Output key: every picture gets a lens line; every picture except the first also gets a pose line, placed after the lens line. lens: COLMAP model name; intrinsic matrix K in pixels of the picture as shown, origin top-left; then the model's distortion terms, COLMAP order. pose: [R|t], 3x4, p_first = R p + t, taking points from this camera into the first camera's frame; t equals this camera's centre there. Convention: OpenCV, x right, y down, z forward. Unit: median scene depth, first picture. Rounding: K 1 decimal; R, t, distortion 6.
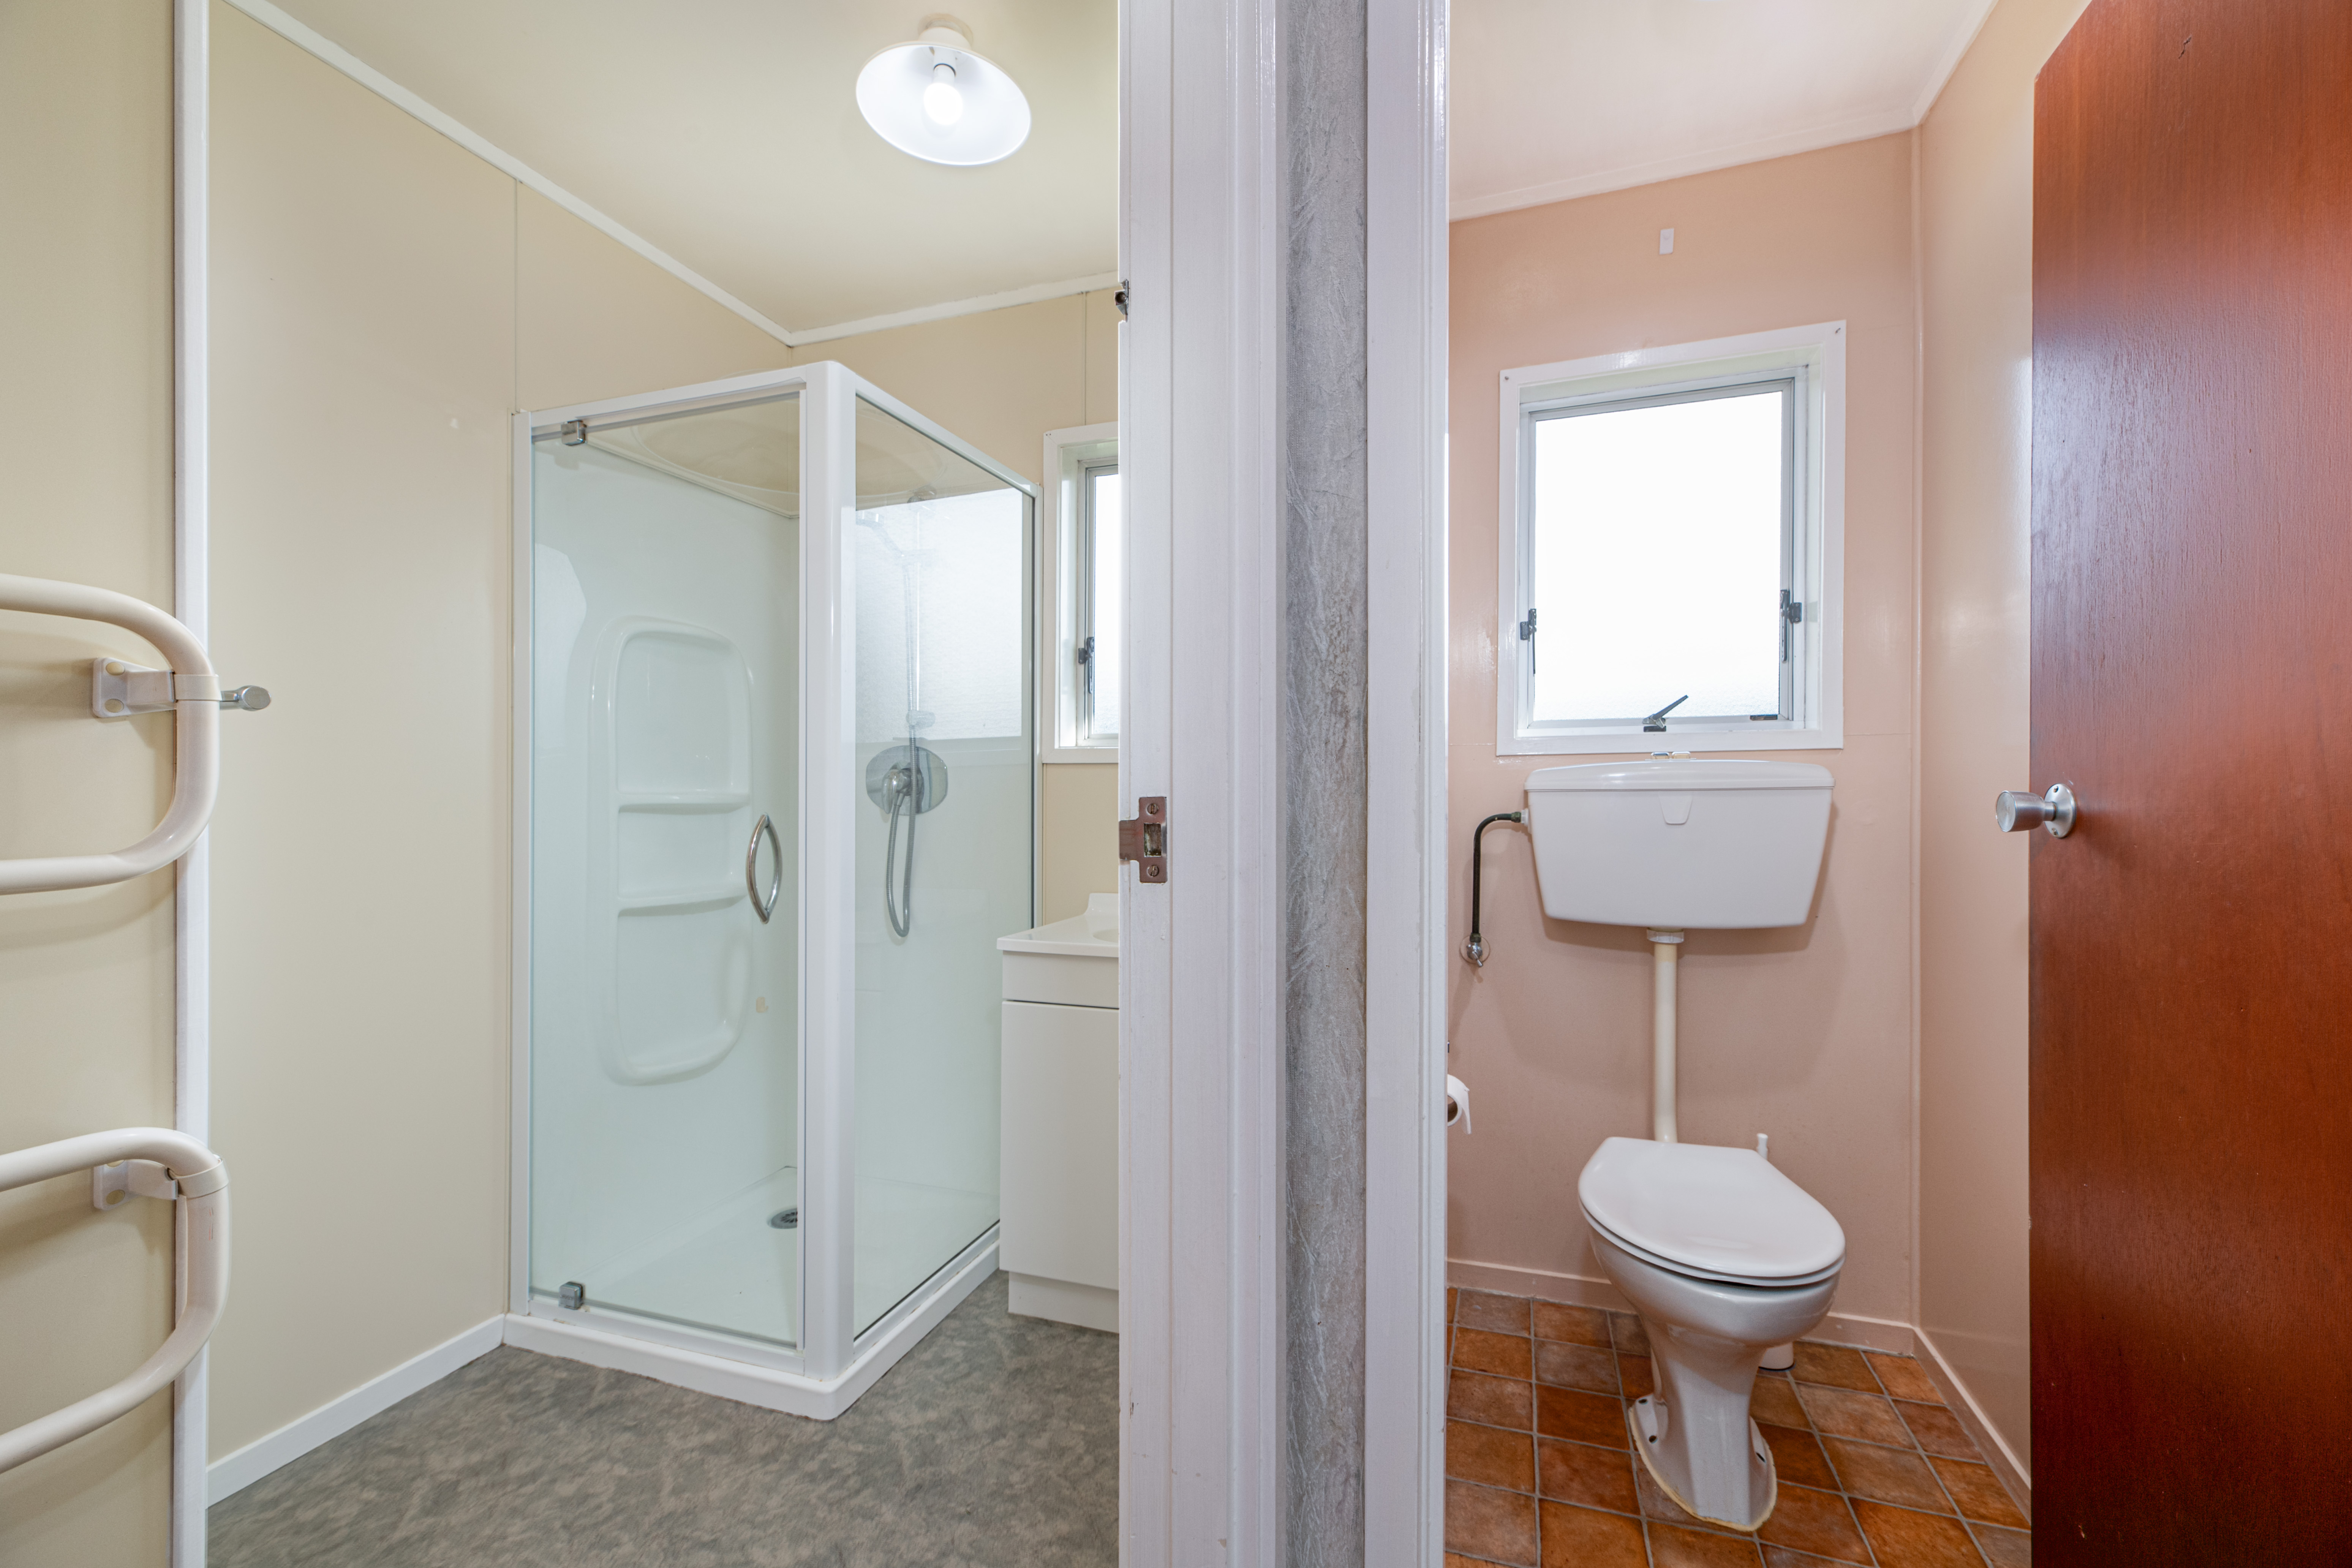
lens RADIAL K [[972.7, 0, 1189.1], [0, 972.7, 785.2], [0, 0, 1]] dist [0.008122, 0.000379]
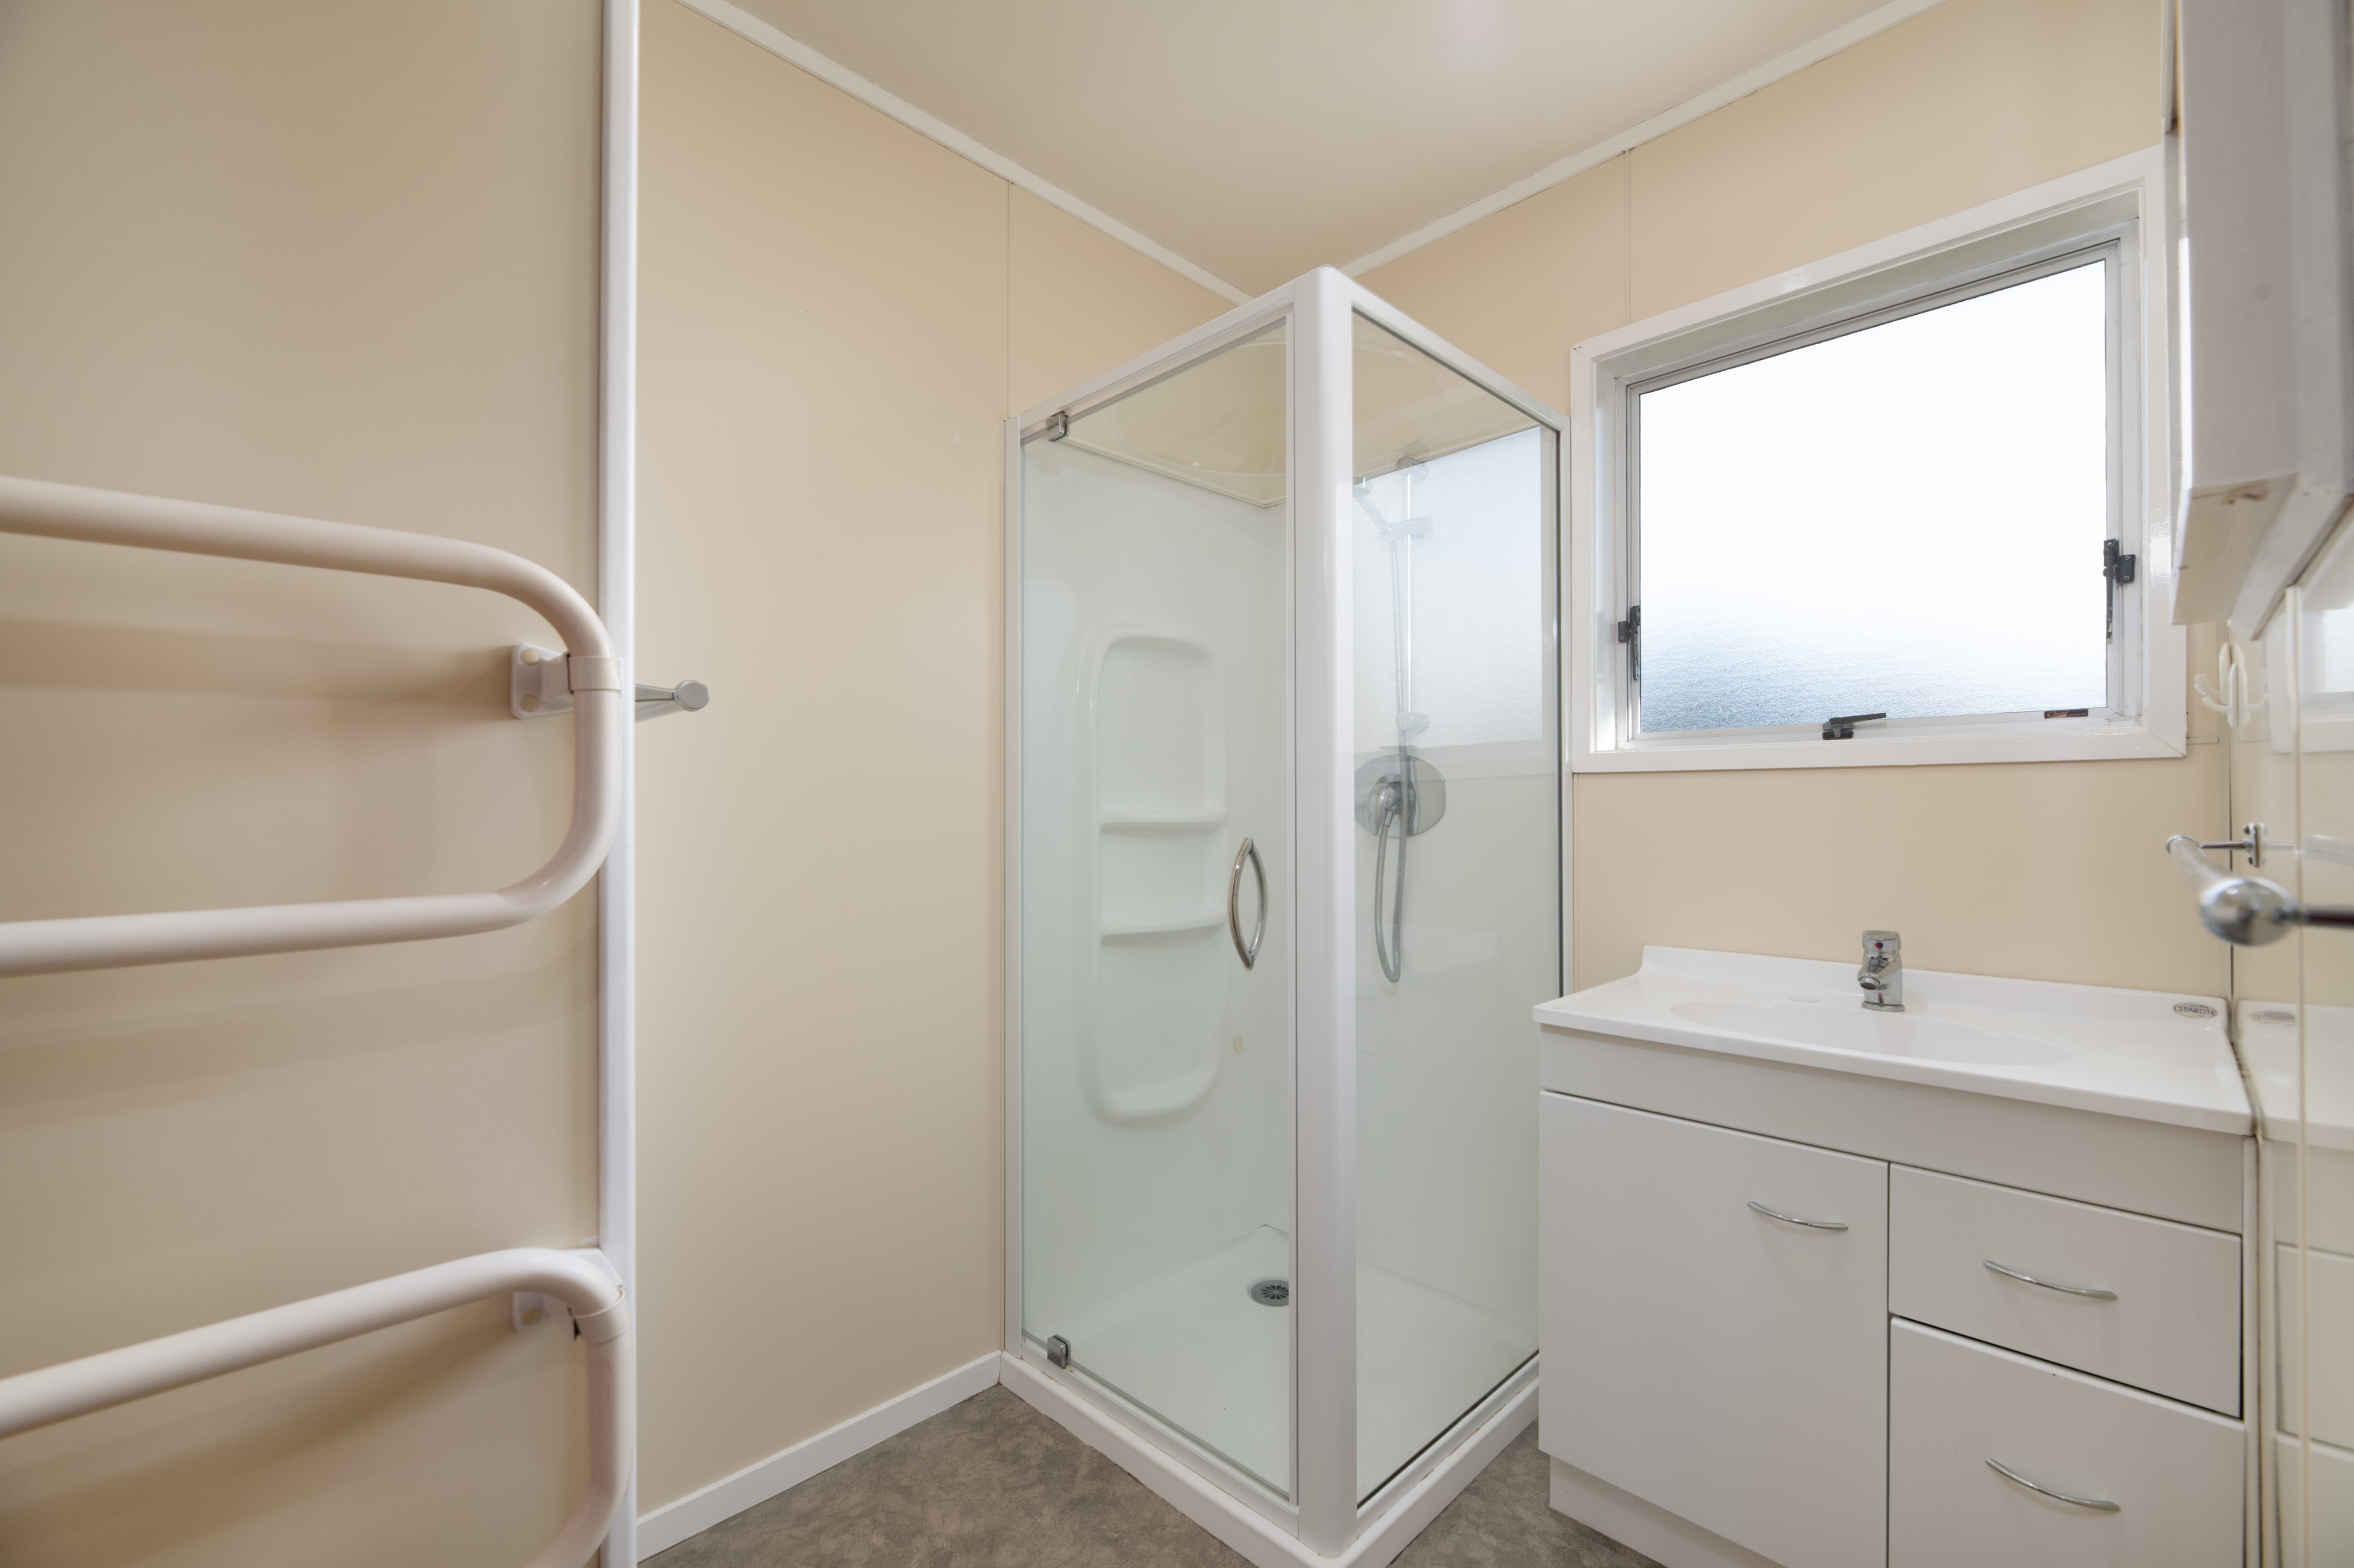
lens RADIAL K [[973.5, 0, 1183.0], [0, 973.5, 793.5], [0, 0, 1]] dist [0.008122, 0.000379]
pose [[0.896063, -0.008360, -0.443848, -0.108273], [0.004015, 0.999934, -0.010729, 0.001320], [0.443908, 0.007832, 0.896038, 0.216892]]
